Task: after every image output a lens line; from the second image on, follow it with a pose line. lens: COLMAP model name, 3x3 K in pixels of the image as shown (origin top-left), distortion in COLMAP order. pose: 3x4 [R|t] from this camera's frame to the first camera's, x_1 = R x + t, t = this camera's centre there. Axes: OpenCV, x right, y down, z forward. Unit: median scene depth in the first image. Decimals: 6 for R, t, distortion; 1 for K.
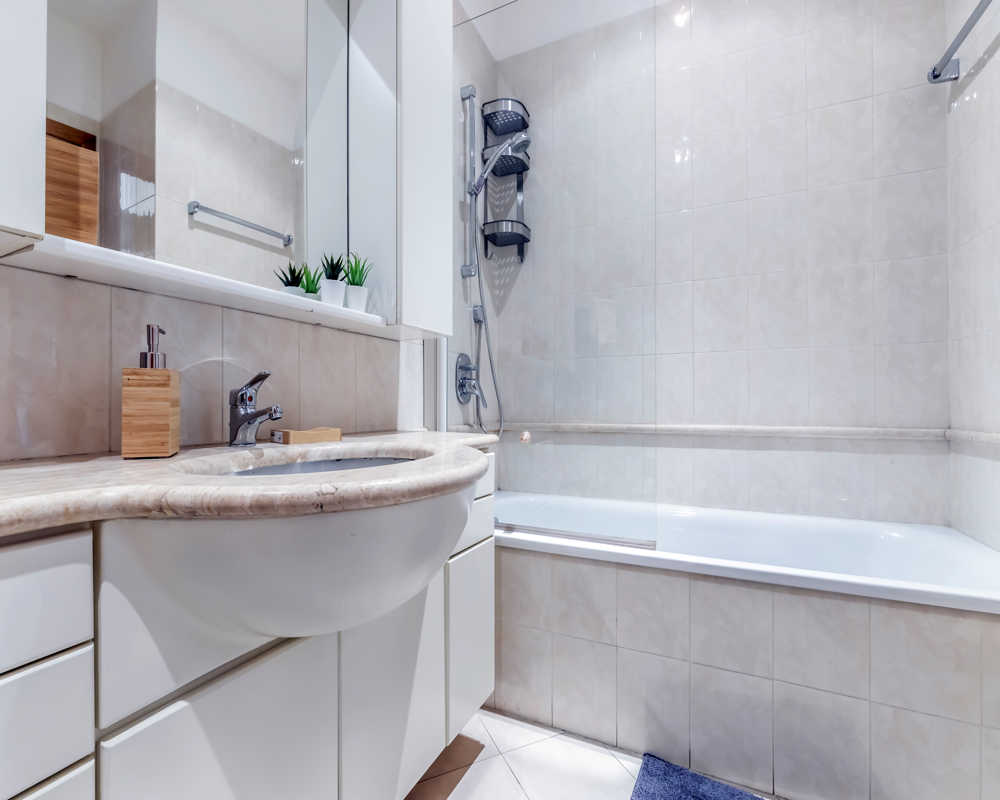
lens RADIAL K [[475.9, 0, 500.0], [0, 475.9, 400.0], [0, 0, 1]] dist [-0.000687, 0.000896]
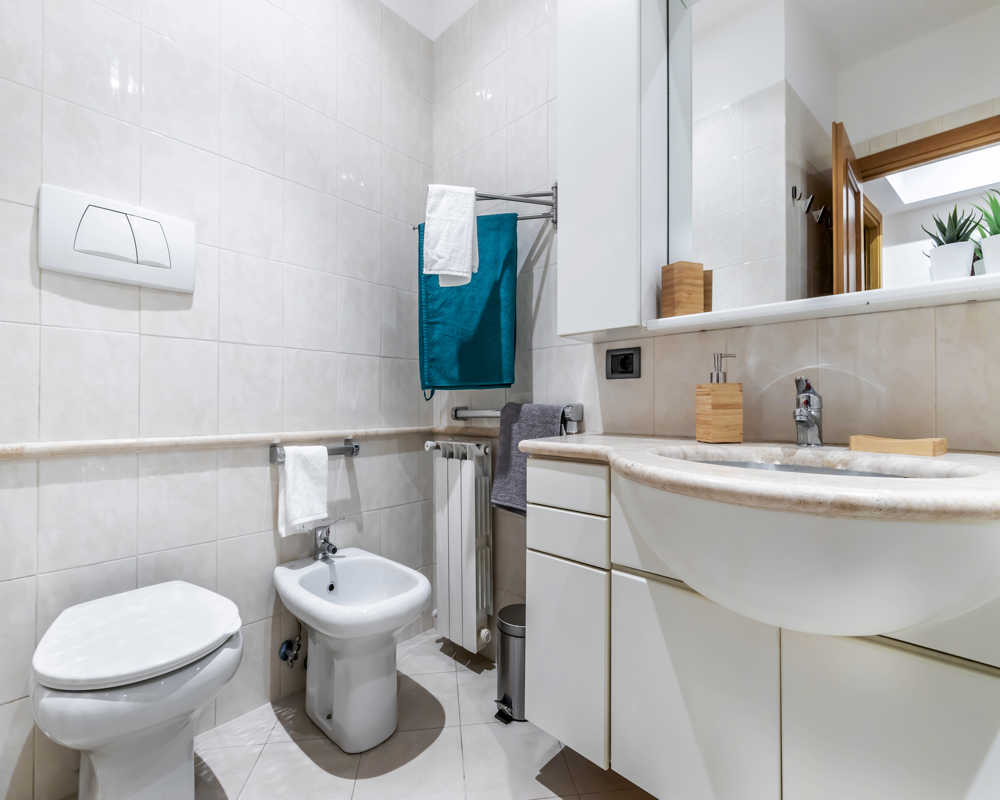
lens RADIAL K [[439.0, 0, 483.7], [0, 439.0, 396.6], [0, 0, 1]] dist [0.002514, -0.000425]
pose [[-0.326882, -0.003606, -0.945058, 0.723268], [0.011100, 0.999909, -0.007654, -0.018407], [0.945000, -0.012993, -0.326813, 0.679763]]
